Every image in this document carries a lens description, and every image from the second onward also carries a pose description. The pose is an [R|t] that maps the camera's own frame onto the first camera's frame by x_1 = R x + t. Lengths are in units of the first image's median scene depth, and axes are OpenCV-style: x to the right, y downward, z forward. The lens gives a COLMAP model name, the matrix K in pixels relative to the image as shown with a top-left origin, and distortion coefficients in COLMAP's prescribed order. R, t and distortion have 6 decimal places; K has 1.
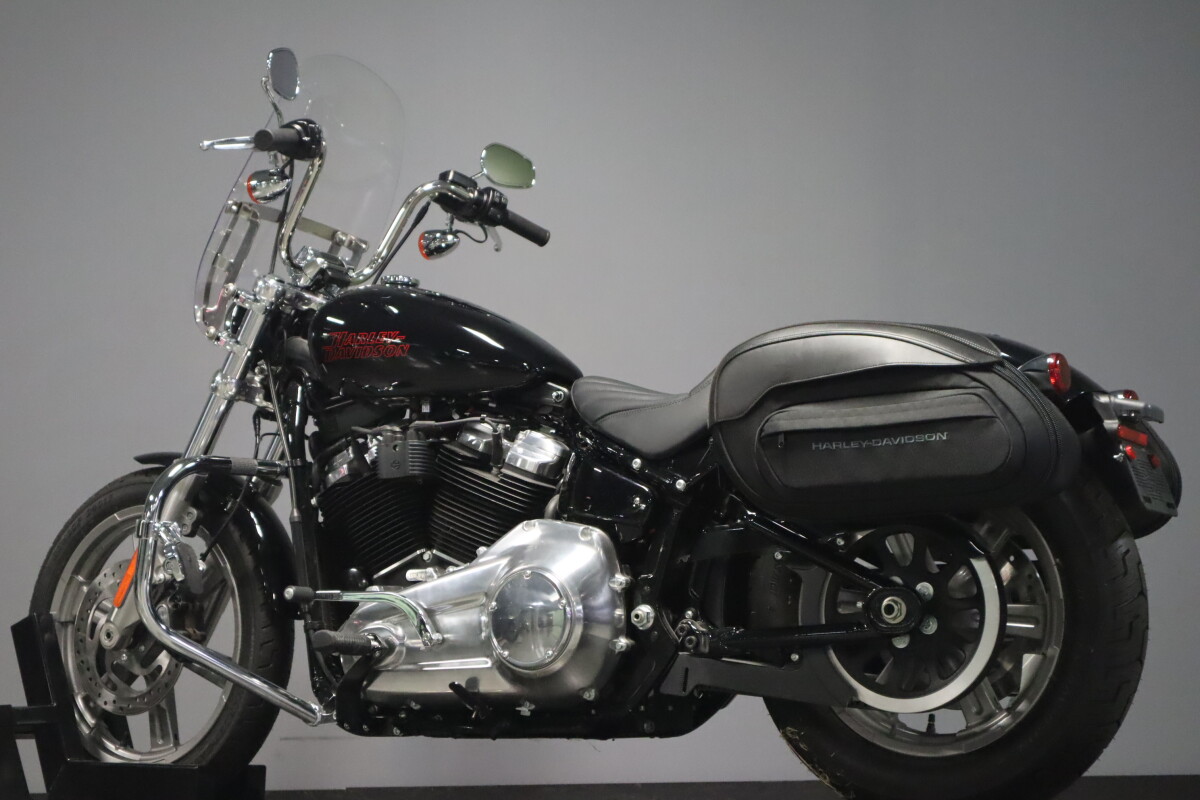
lens RADIAL K [[2087.8, 0, 600.0], [0, 2087.8, 400.0], [0, 0, 1]] dist [-0.009919, -1.553291]
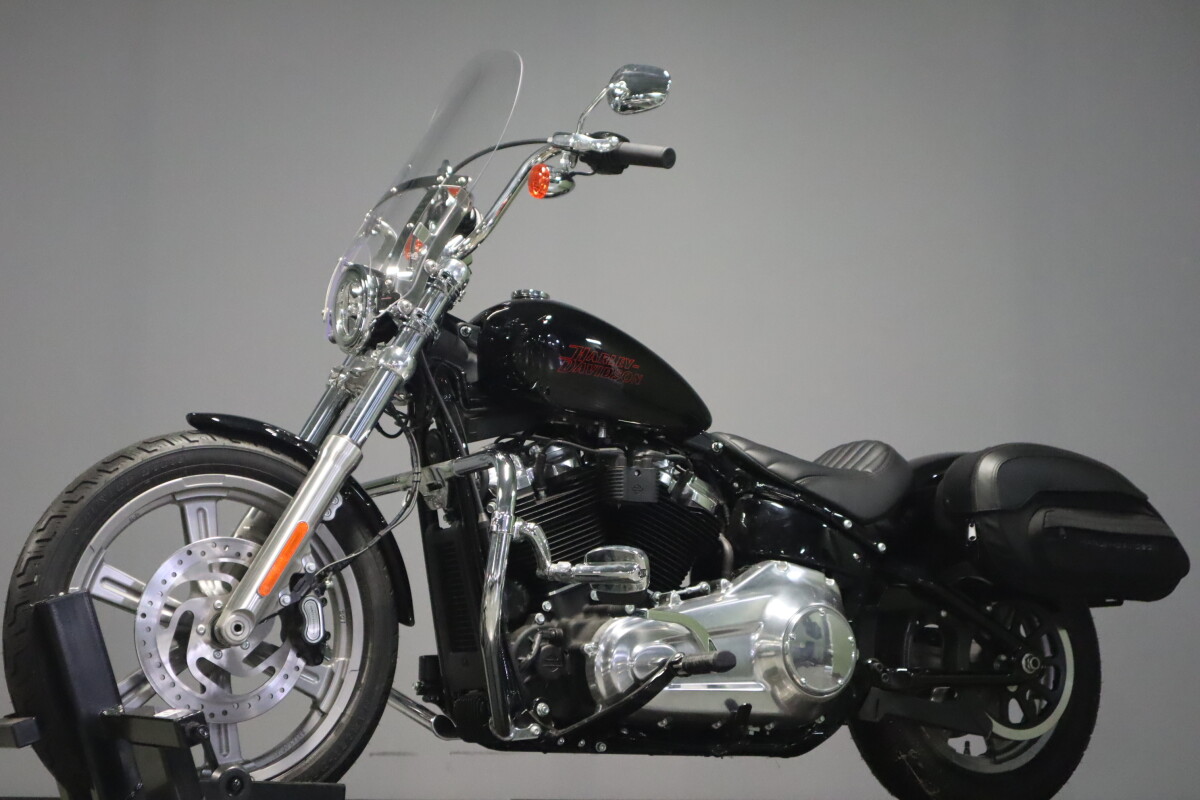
lens RADIAL K [[2050.9, 0, 600.0], [0, 2050.9, 400.0], [0, 0, 1]] dist [-0.039652, -0.082650]
pose [[0.477802, 0.157408, 0.864250, -1.060788], [-0.153197, 0.983670, -0.094463, 0.092413], [-0.865006, -0.087266, 0.494114, 0.554474]]
